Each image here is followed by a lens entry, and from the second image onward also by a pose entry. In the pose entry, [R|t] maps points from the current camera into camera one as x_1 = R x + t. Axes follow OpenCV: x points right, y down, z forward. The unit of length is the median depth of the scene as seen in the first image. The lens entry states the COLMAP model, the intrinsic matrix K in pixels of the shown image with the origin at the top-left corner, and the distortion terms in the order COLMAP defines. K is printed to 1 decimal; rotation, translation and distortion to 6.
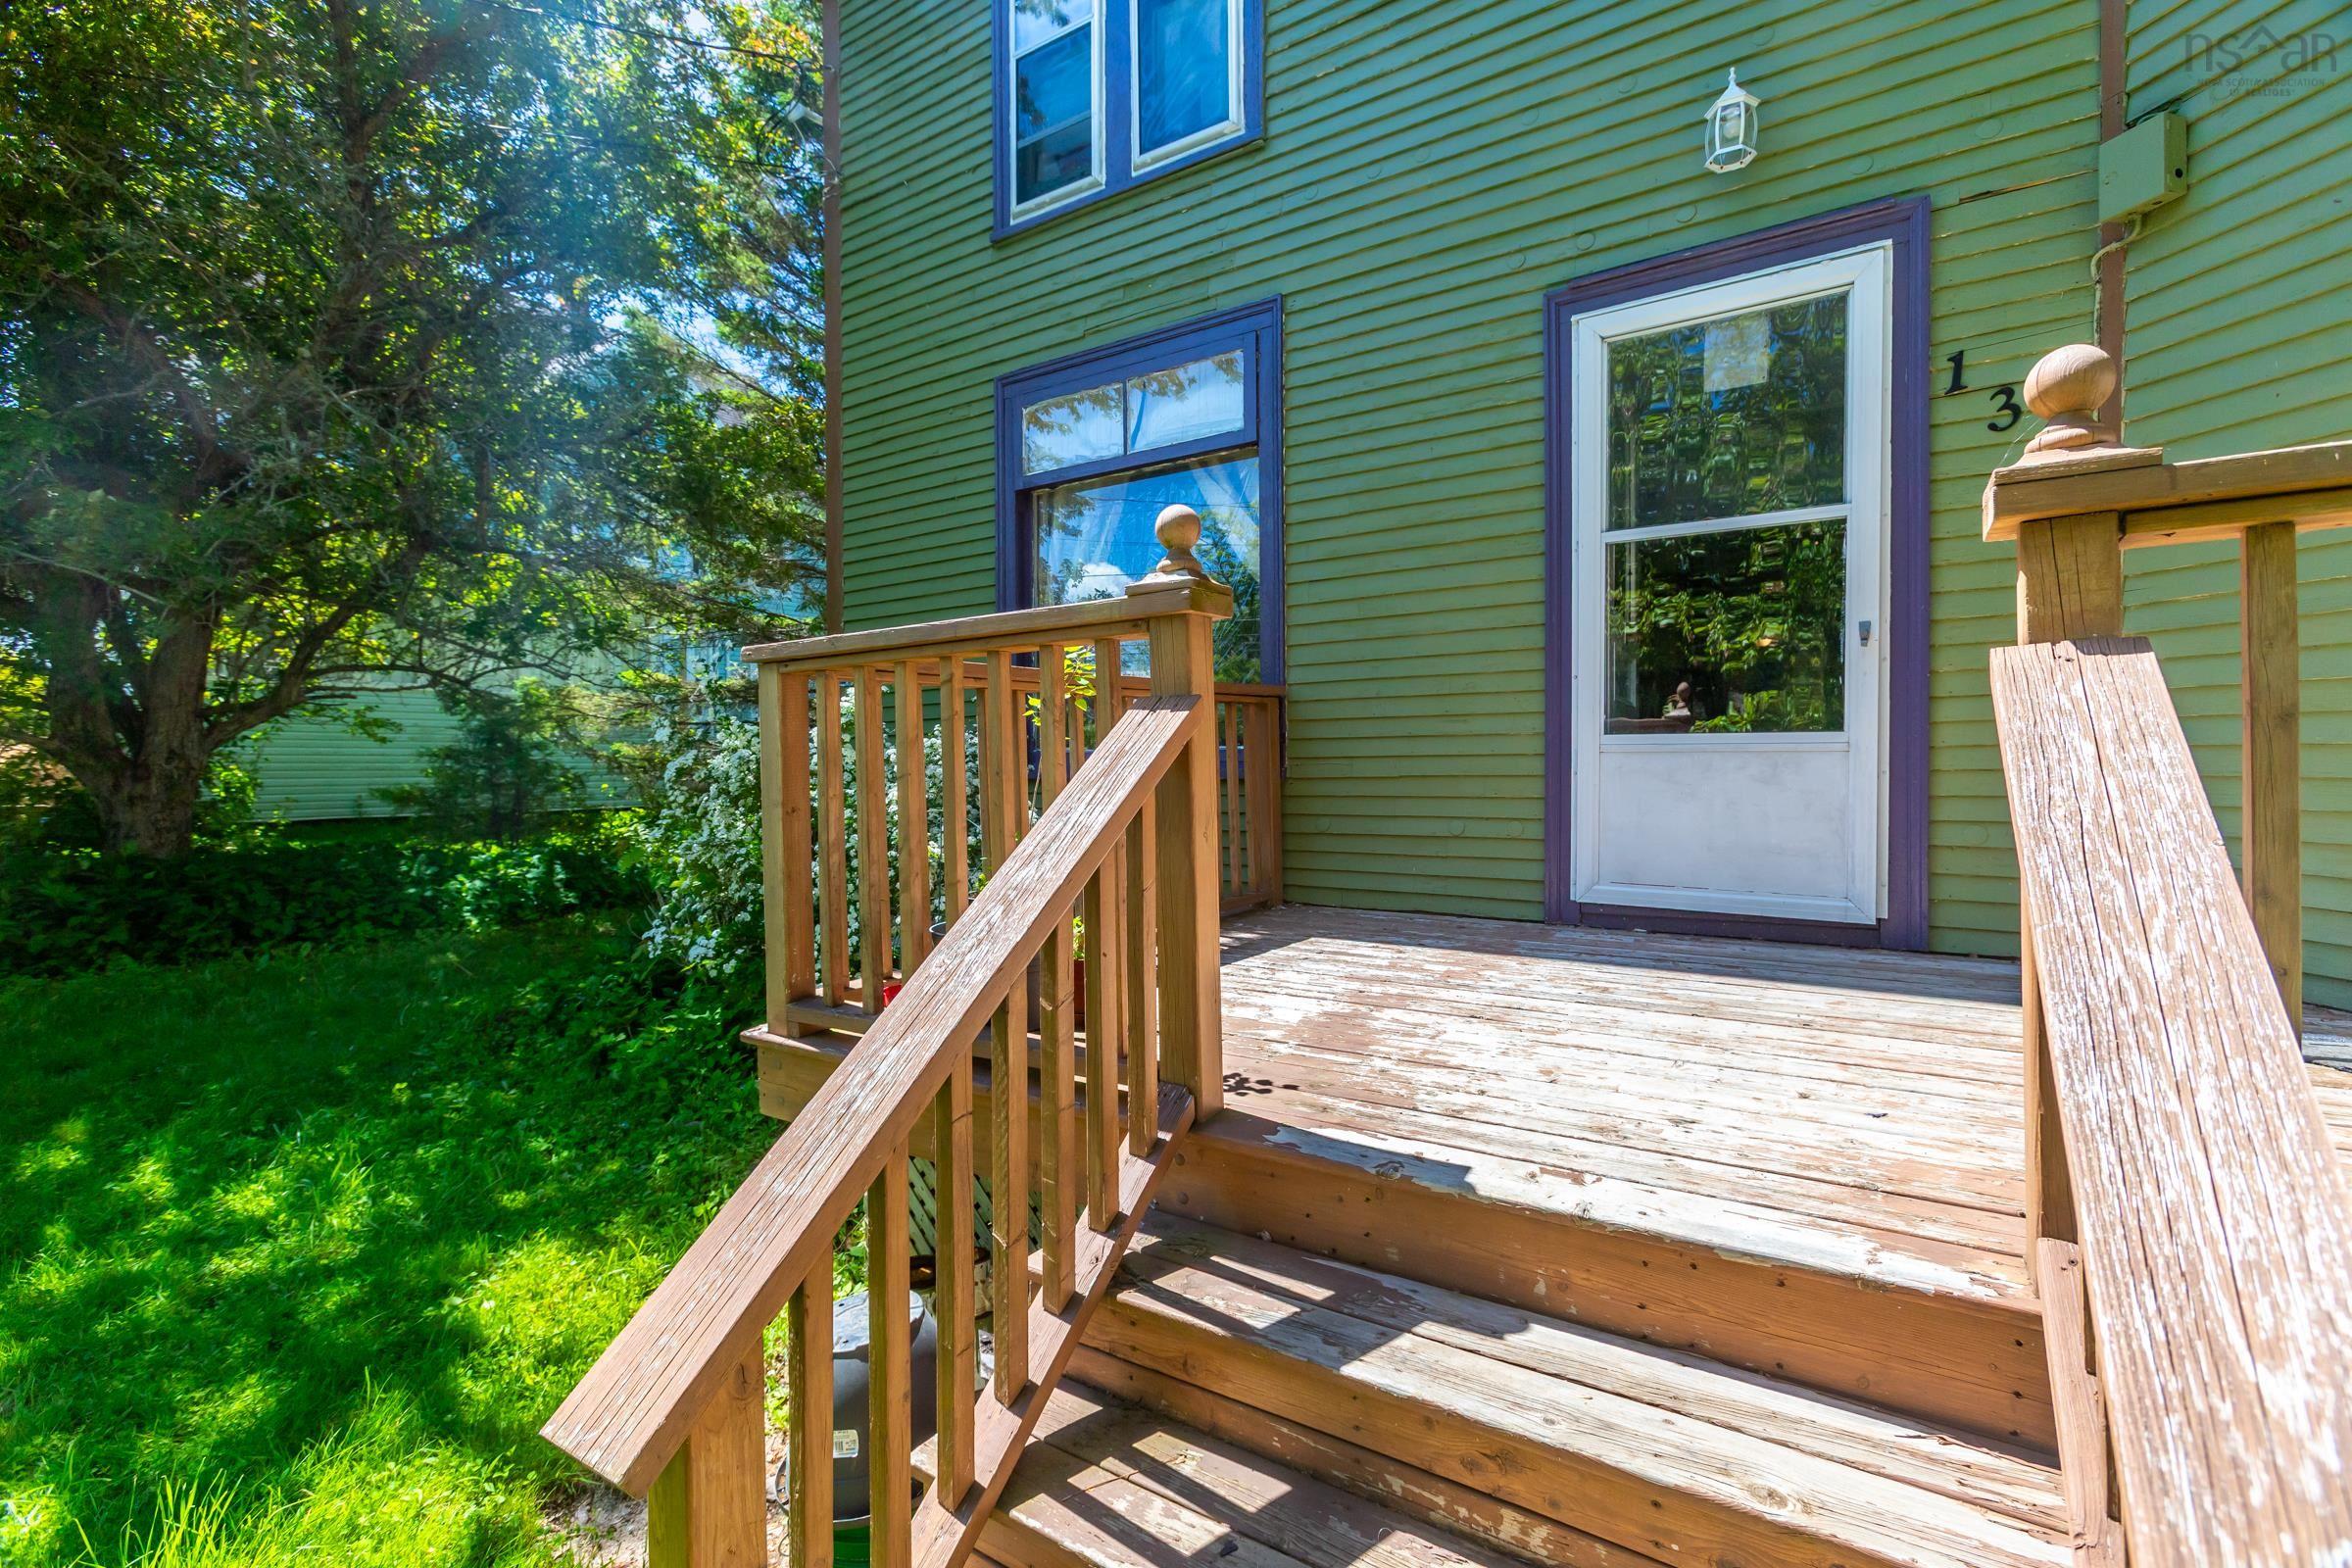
lens RADIAL K [[1139.8, 0, 1176.0], [0, 1139.8, 784.0], [0, 0, 1]] dist [-0.003205, -0.000010]
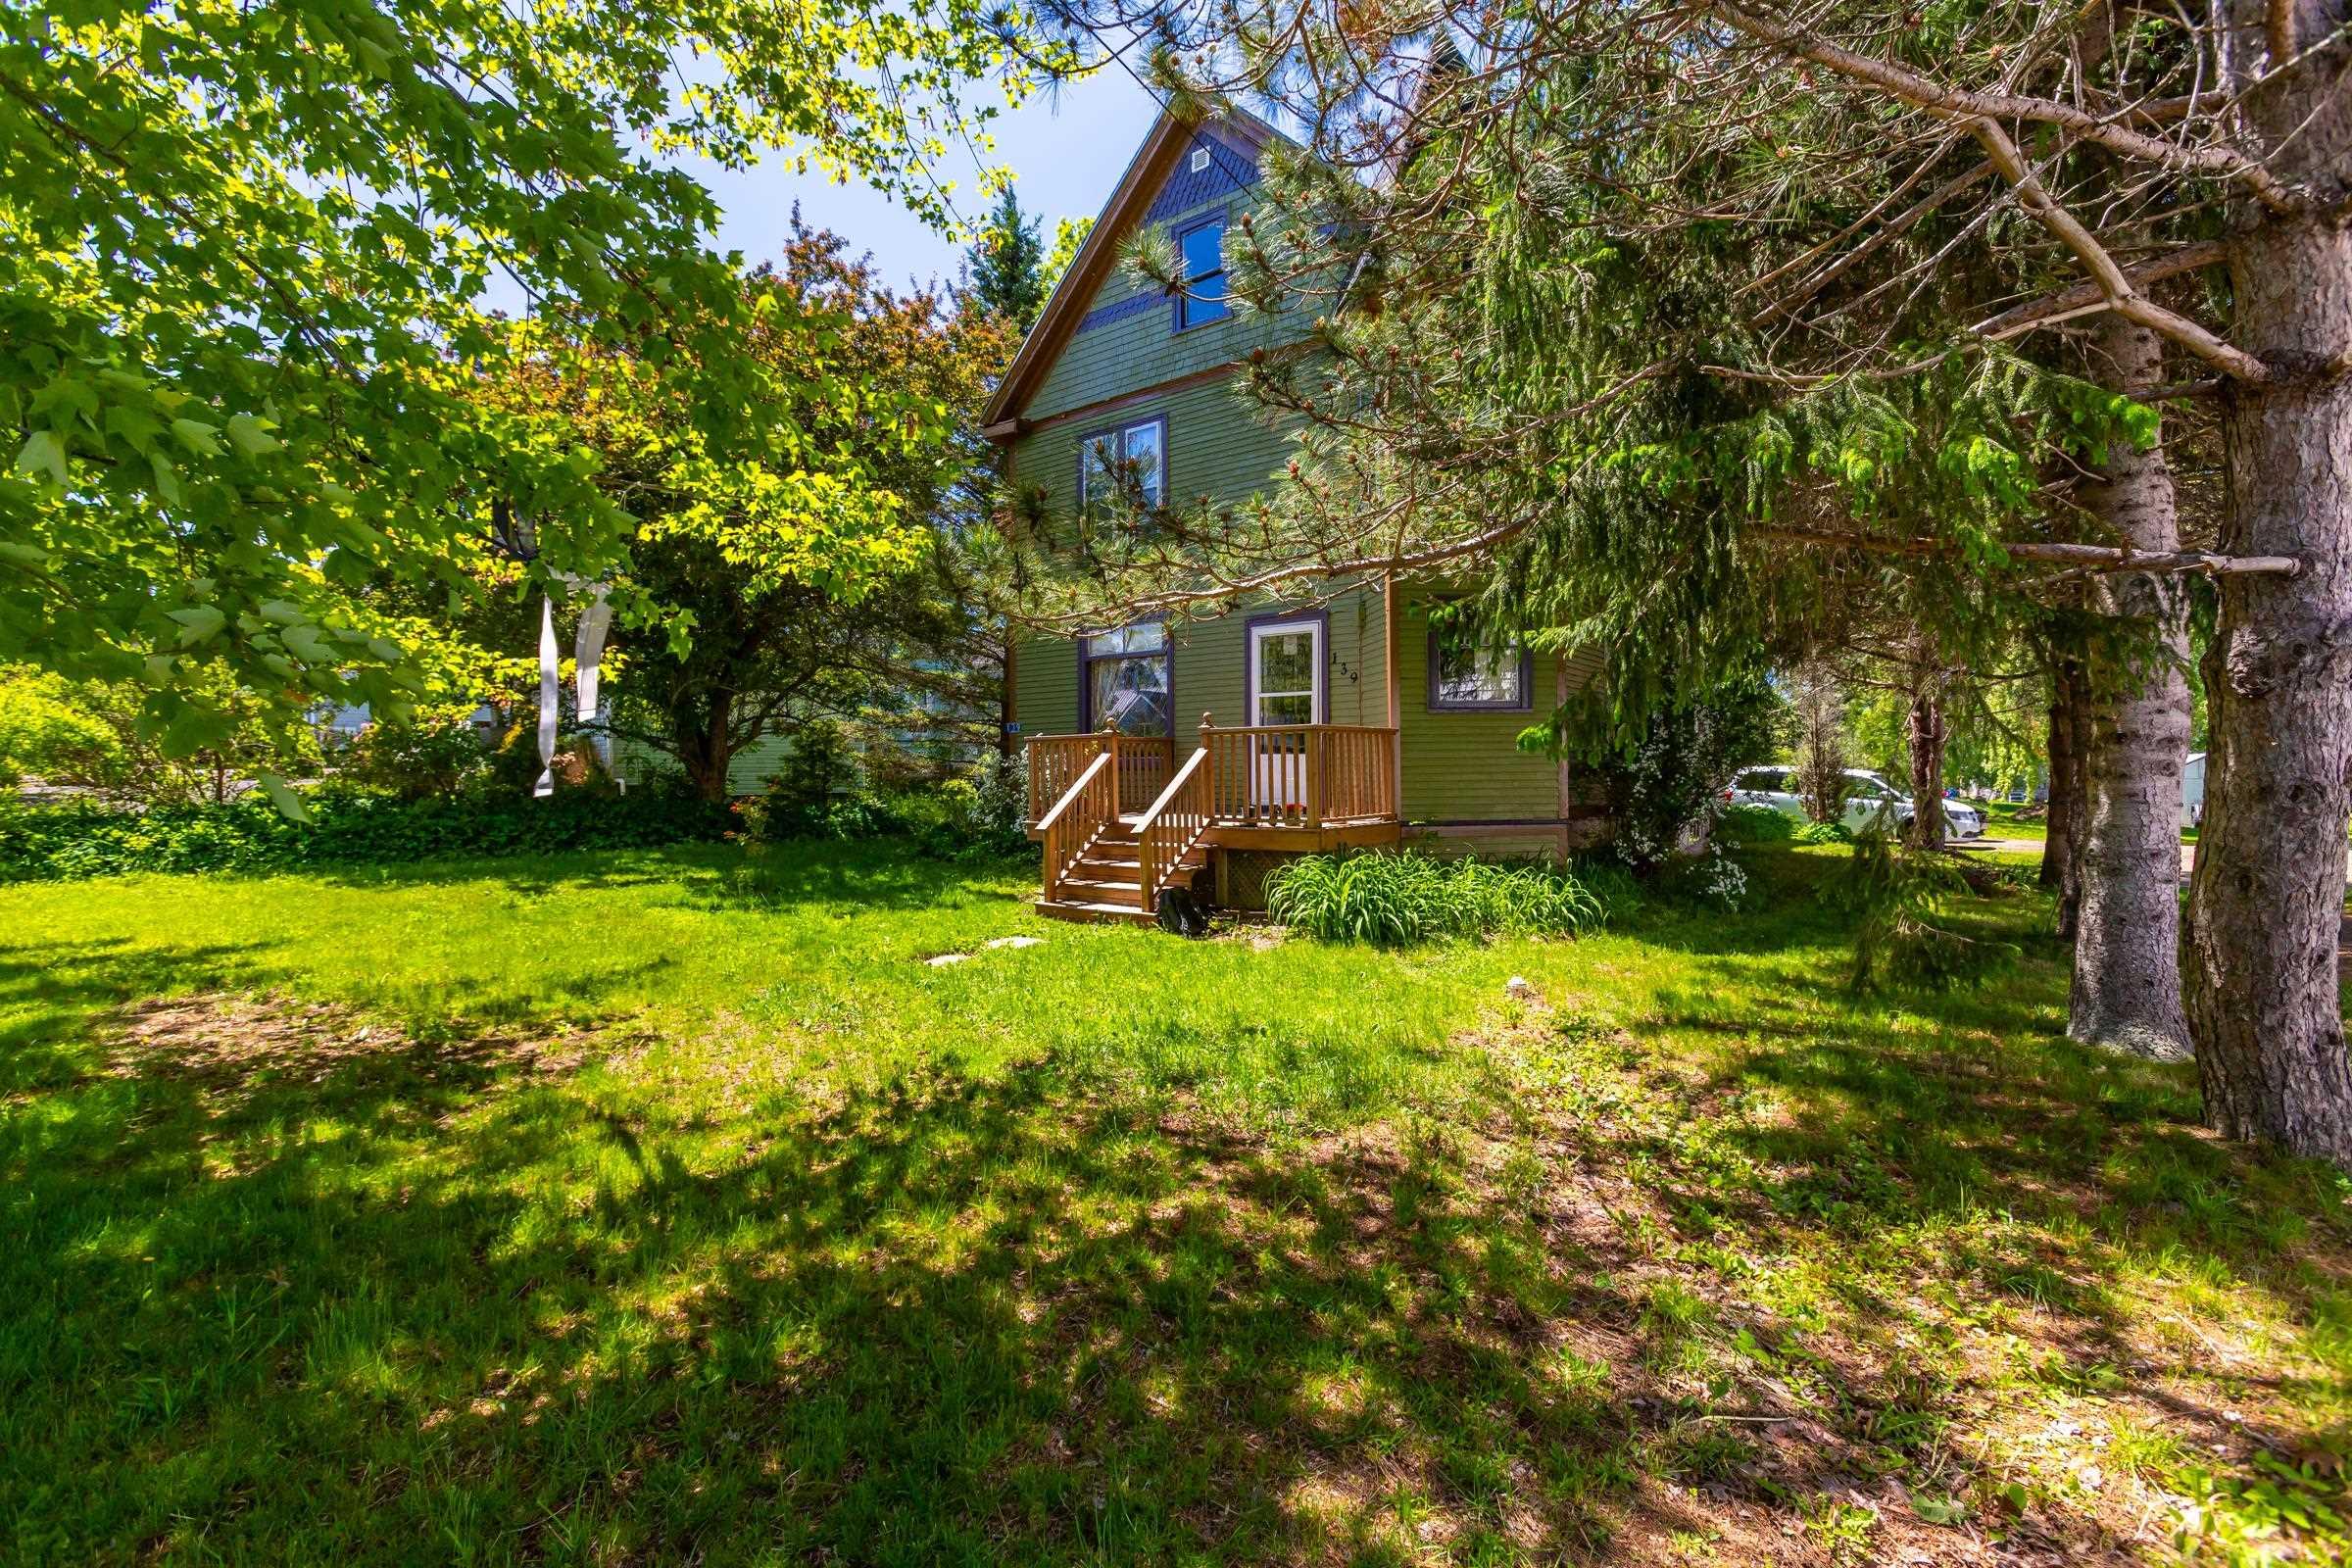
lens RADIAL K [[1171.1, 0, 1176.0], [0, 1171.1, 784.0], [0, 0, 1]] dist [0.096546, 0.000283]
pose [[0.997649, 0.002480, -0.068489, 0.385345], [-0.002866, 0.999981, -0.005535, 0.066509], [0.068474, 0.005719, 0.997637, -2.559562]]
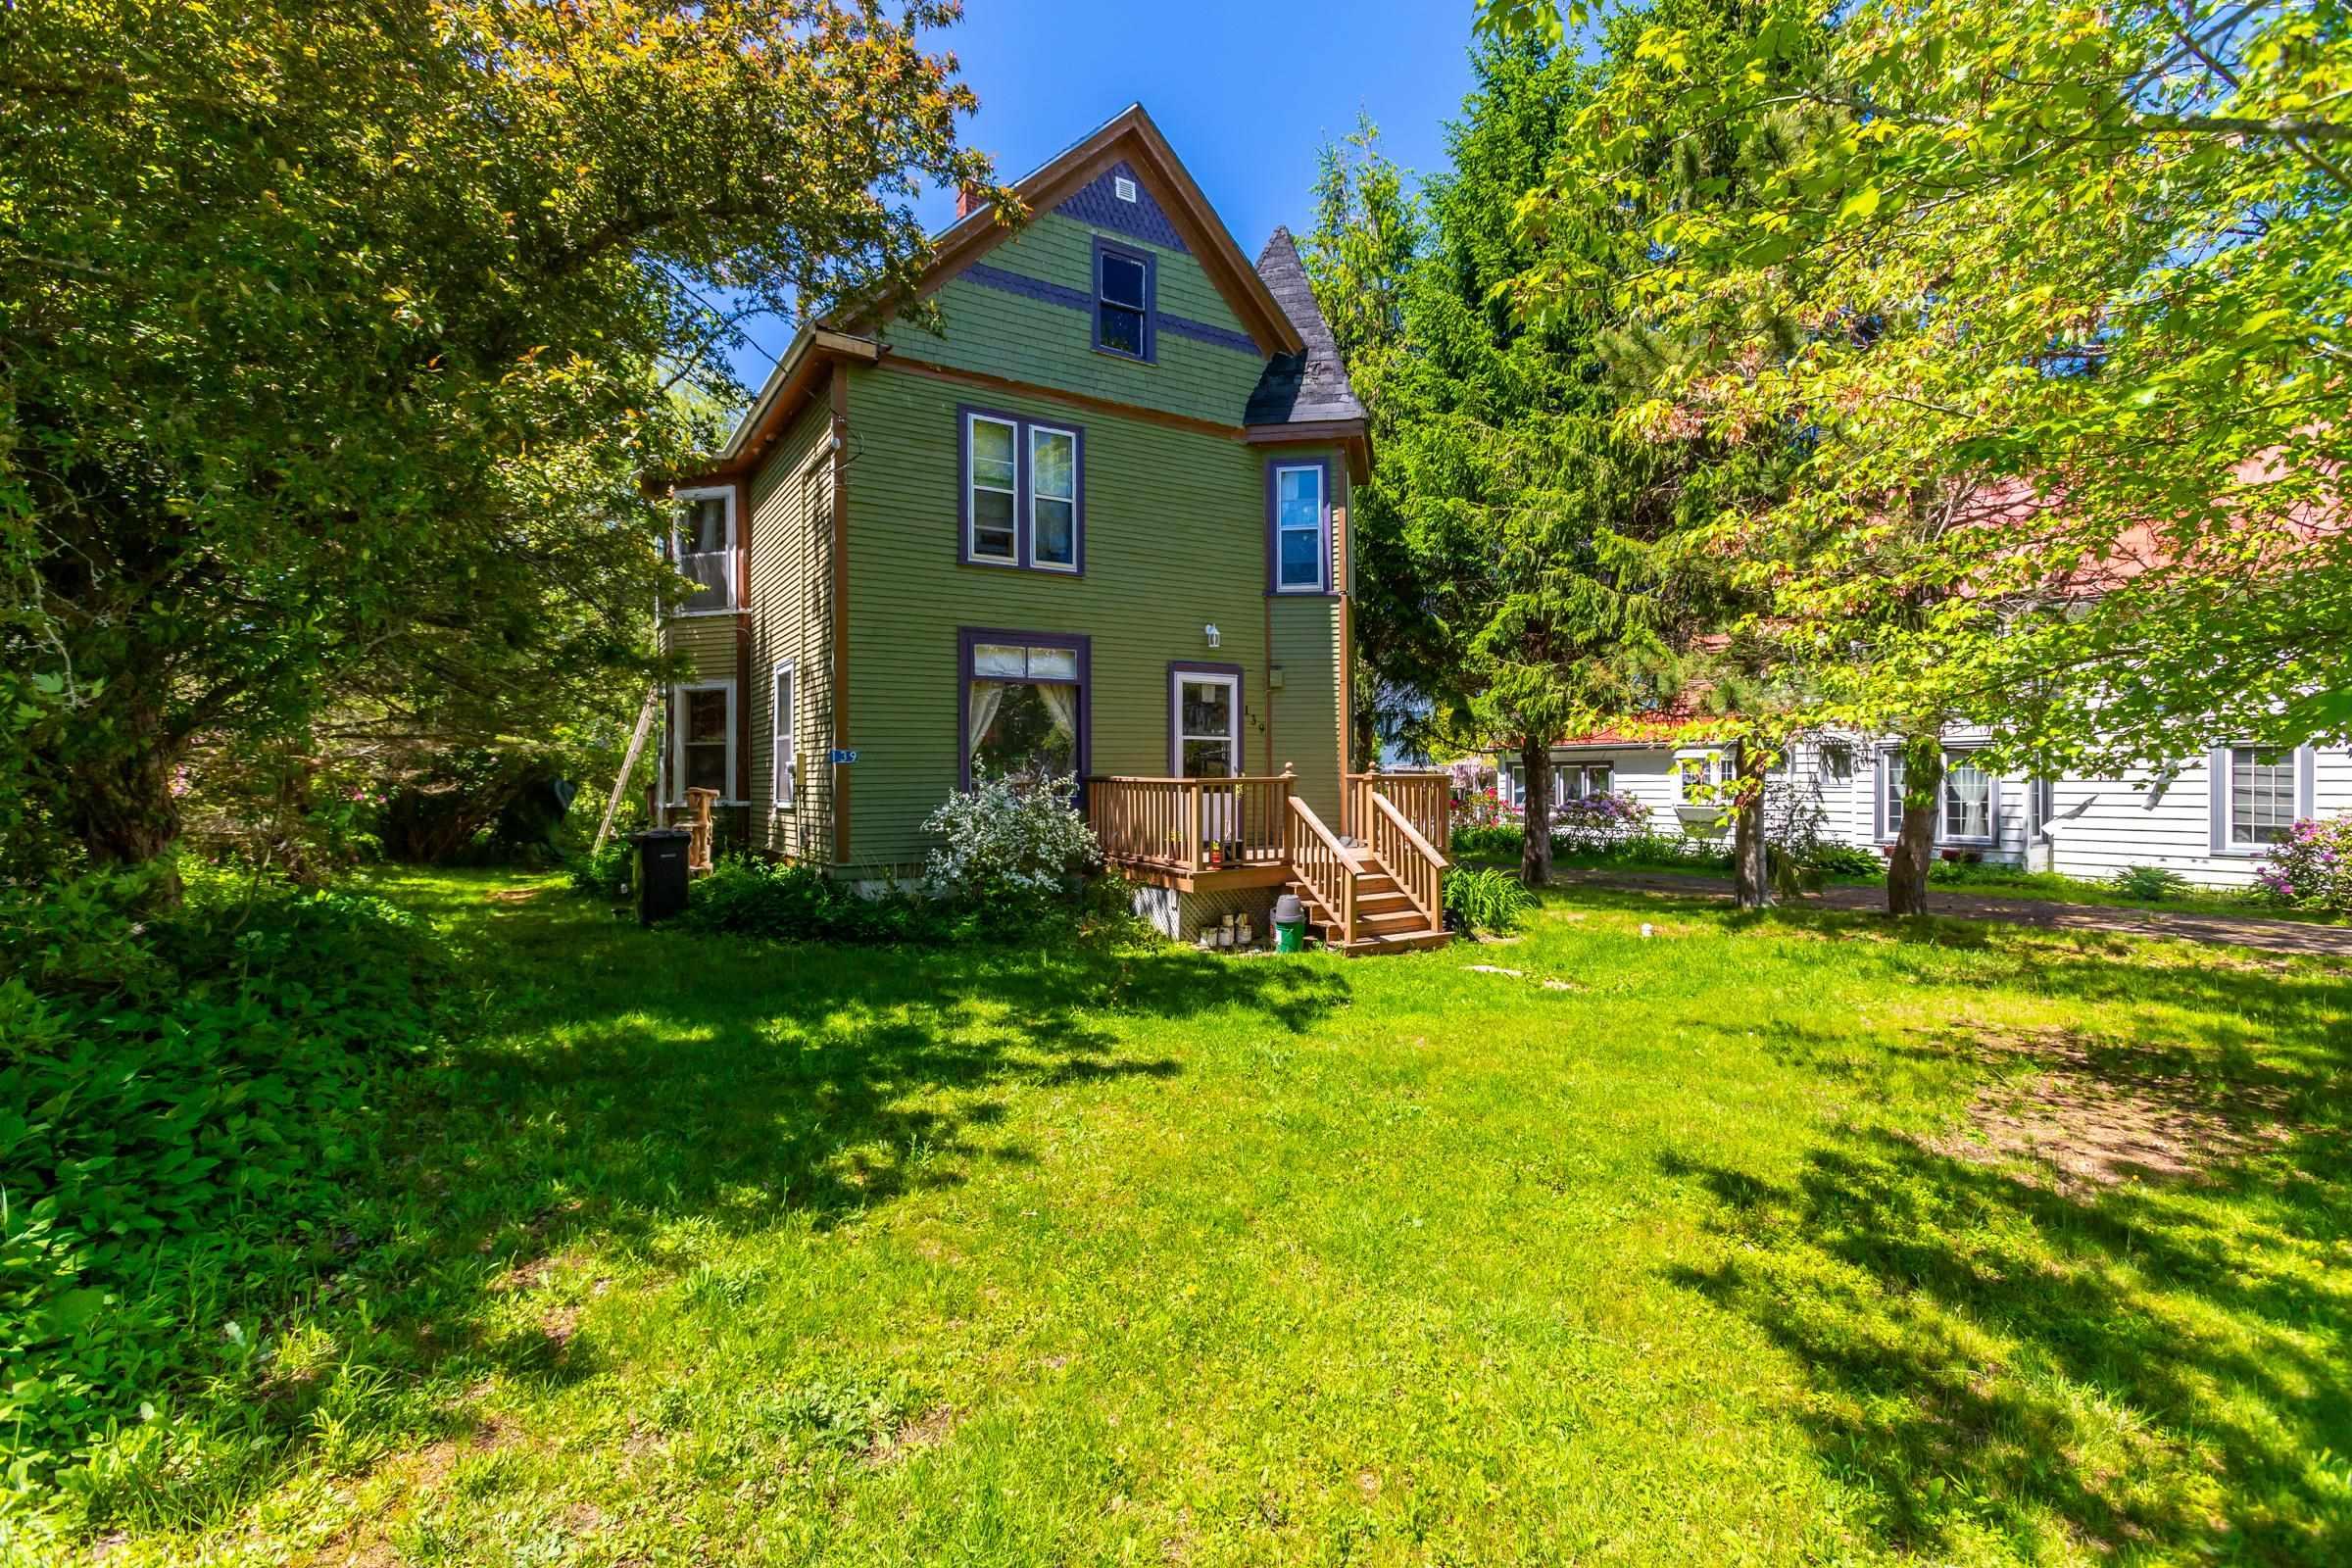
lens RADIAL K [[1171.1, 0, 1176.0], [0, 1171.1, 784.0], [0, 0, 1]] dist [0.096546, 0.000283]
pose [[0.314193, -0.005073, 0.949345, -3.210696], [0.024971, 0.999684, -0.002922, -0.064446], [-0.949031, 0.024624, 0.314221, -0.118520]]
